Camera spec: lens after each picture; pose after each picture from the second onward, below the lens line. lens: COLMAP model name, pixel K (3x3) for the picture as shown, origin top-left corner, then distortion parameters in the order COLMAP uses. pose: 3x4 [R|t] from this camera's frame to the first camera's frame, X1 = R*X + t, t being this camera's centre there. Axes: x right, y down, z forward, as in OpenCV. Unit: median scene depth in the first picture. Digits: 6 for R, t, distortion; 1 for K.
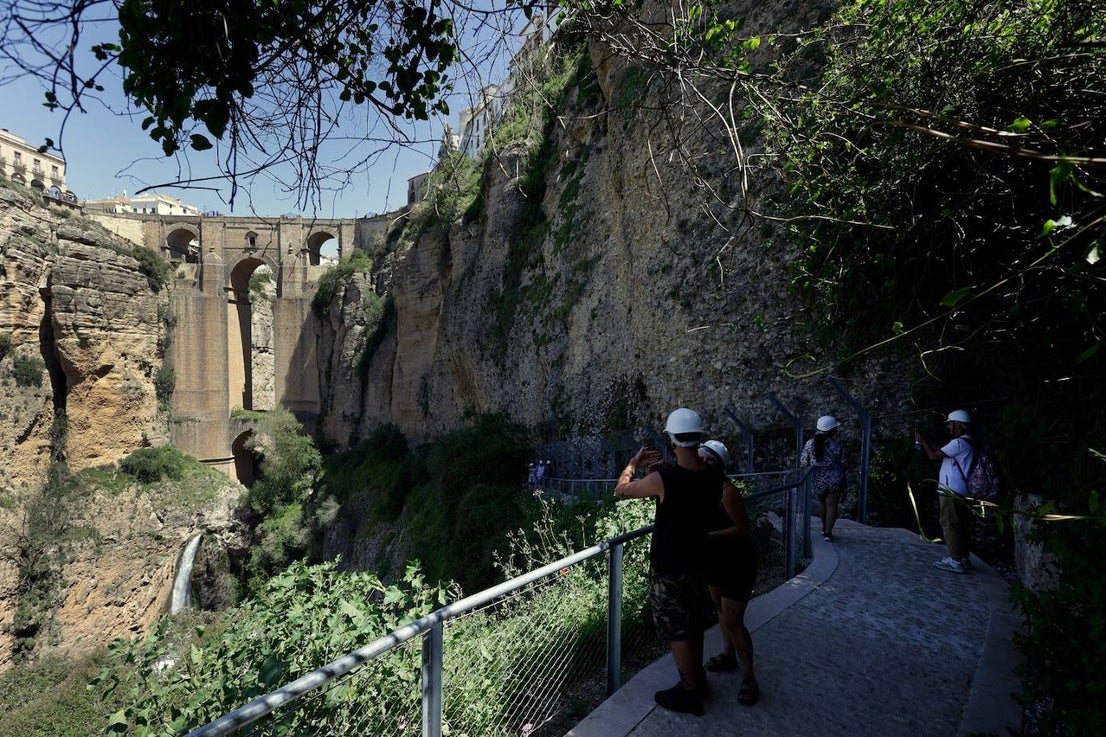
lens RADIAL K [[510.4, 0, 555.1], [0, 510.4, 369.6], [0, 0, 1]] dist [0.000465, 0.000758]
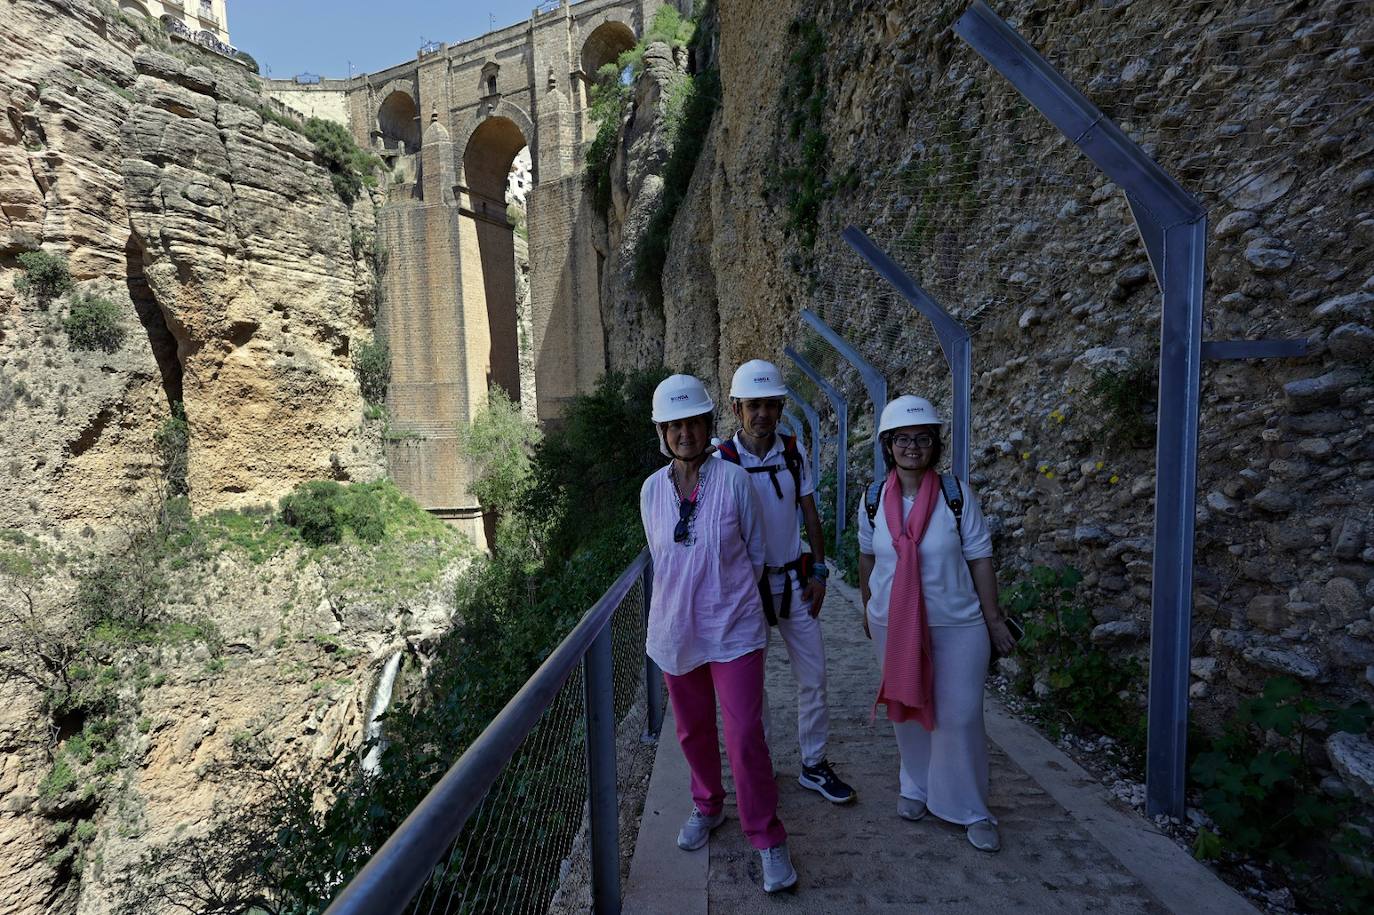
lens RADIAL K [[635.6, 0, 684.2], [0, 635.6, 459.4], [0, 0, 1]] dist [0.002363, -0.000132]
pose [[0.883649, 0.014064, -0.467938, -0.146128], [0.013178, 0.998405, 0.054892, 0.101867], [0.467964, -0.054672, 0.882055, 0.599825]]
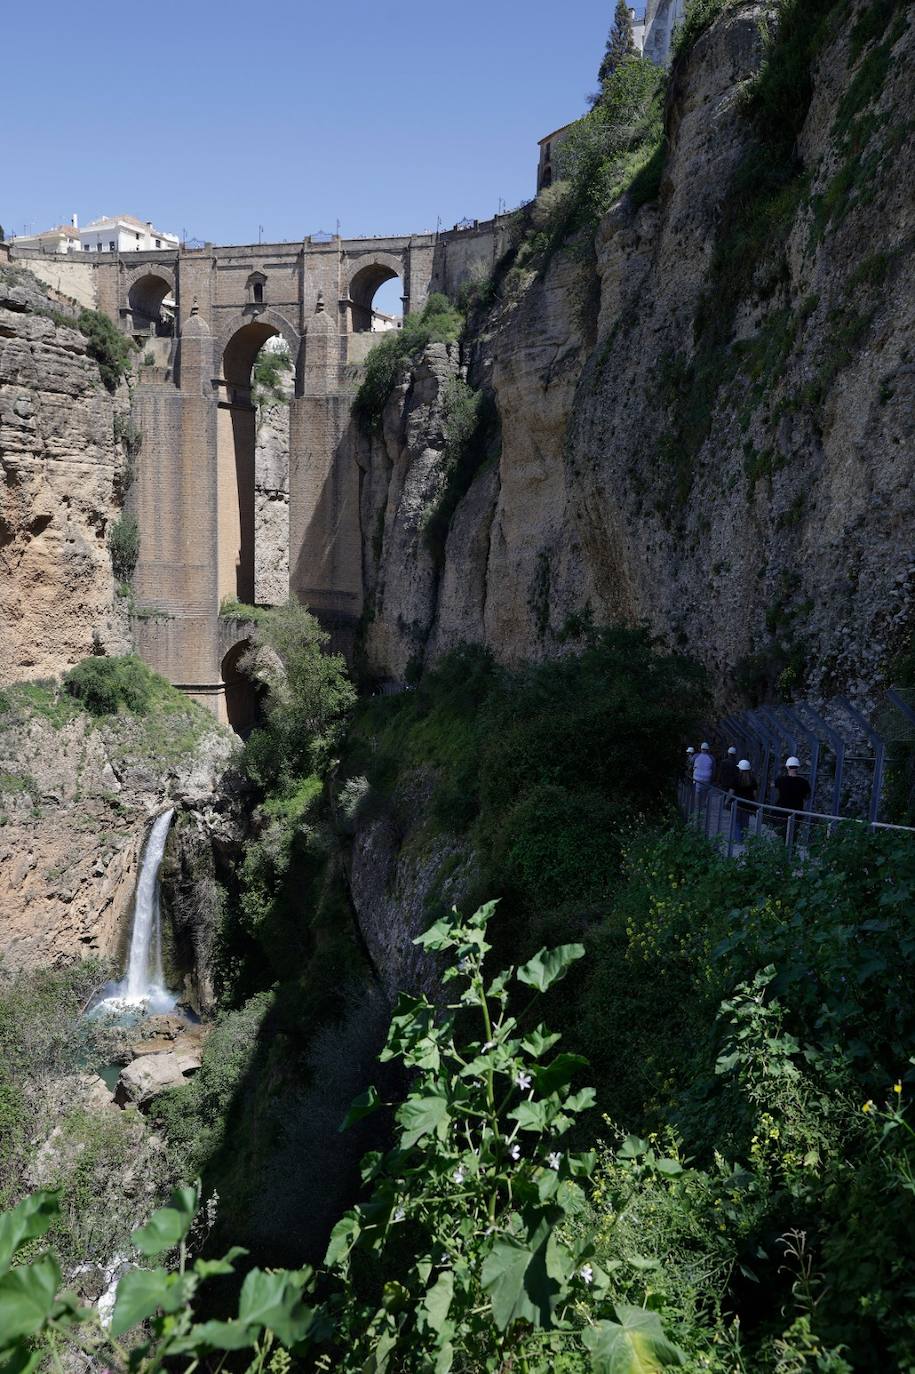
lens RADIAL K [[1032.7, 0, 457.5], [0, 1032.7, 687.5], [0, 0, 1]] dist [-0.087314, 0.099734]
pose [[0.934763, 0.084972, -0.344962, 0.012593], [-0.037988, 0.989316, 0.140751, 0.004031], [0.353236, -0.118465, 0.928003, 0.030679]]
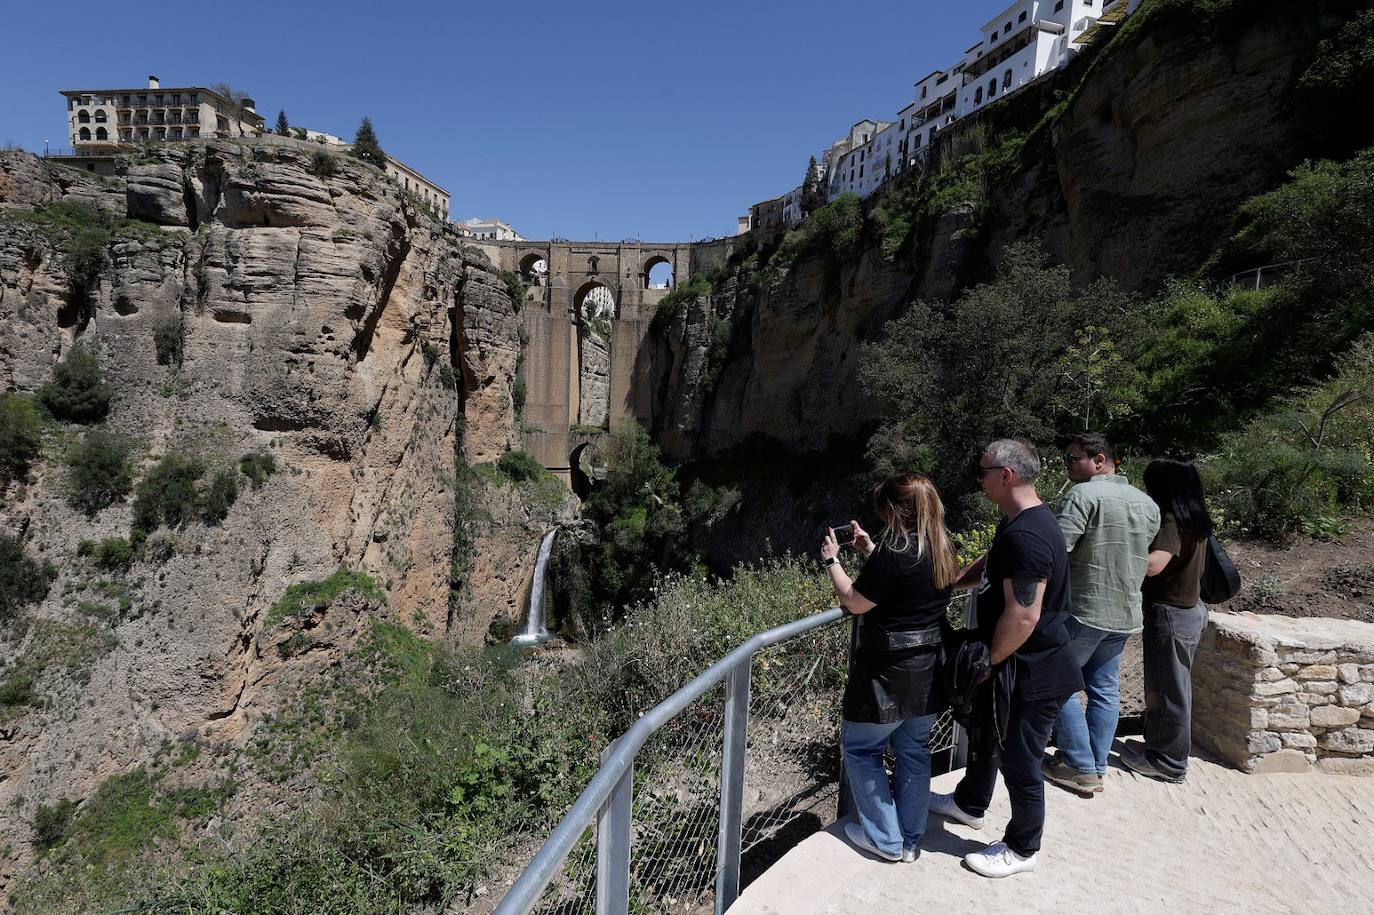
lens RADIAL K [[632.5, 0, 688.3], [0, 632.5, 459.6], [0, 0, 1]] dist [0.001758, 0.000860]
pose [[0.984280, 0.051071, -0.169069, -0.183725], [-0.040039, 0.996880, 0.068029, 0.062680], [0.172015, -0.060191, 0.983254, -0.331910]]
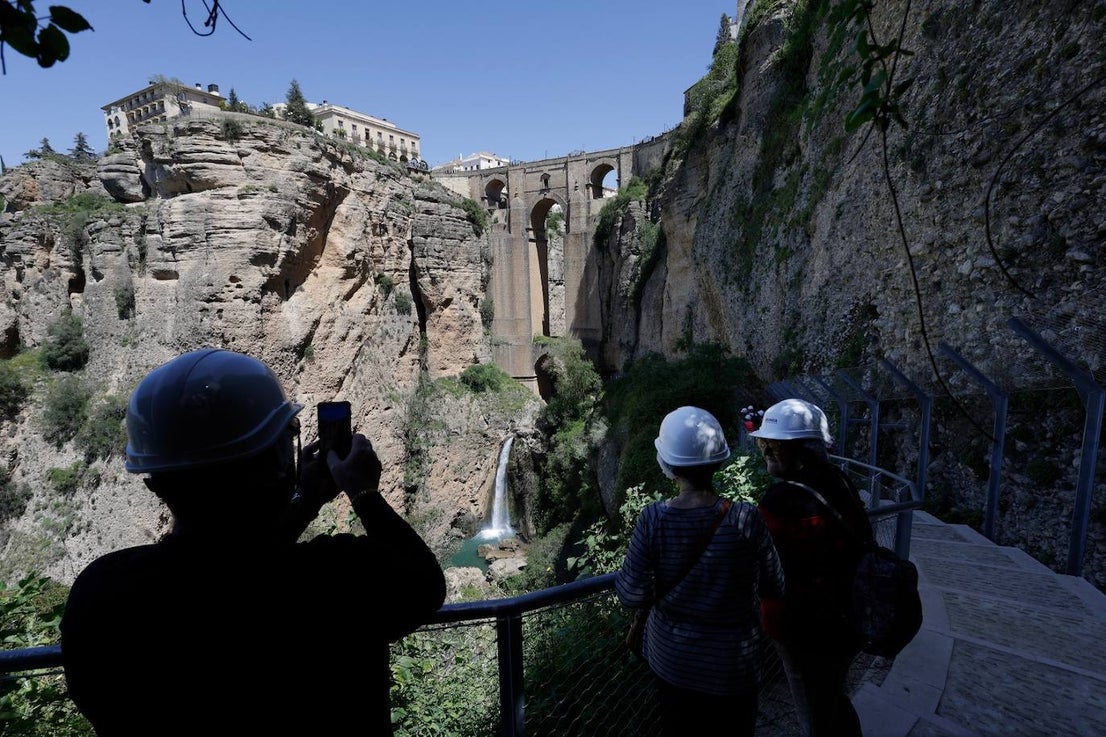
lens RADIAL K [[515.8, 0, 561.0], [0, 515.8, 365.0], [0, 0, 1]] dist [-0.001234, 0.001865]
pose [[0.857339, 0.050739, -0.512246, 0.027237], [0.014678, 0.992316, 0.122856, 0.002473], [0.514543, -0.112848, 0.850006, 0.033444]]
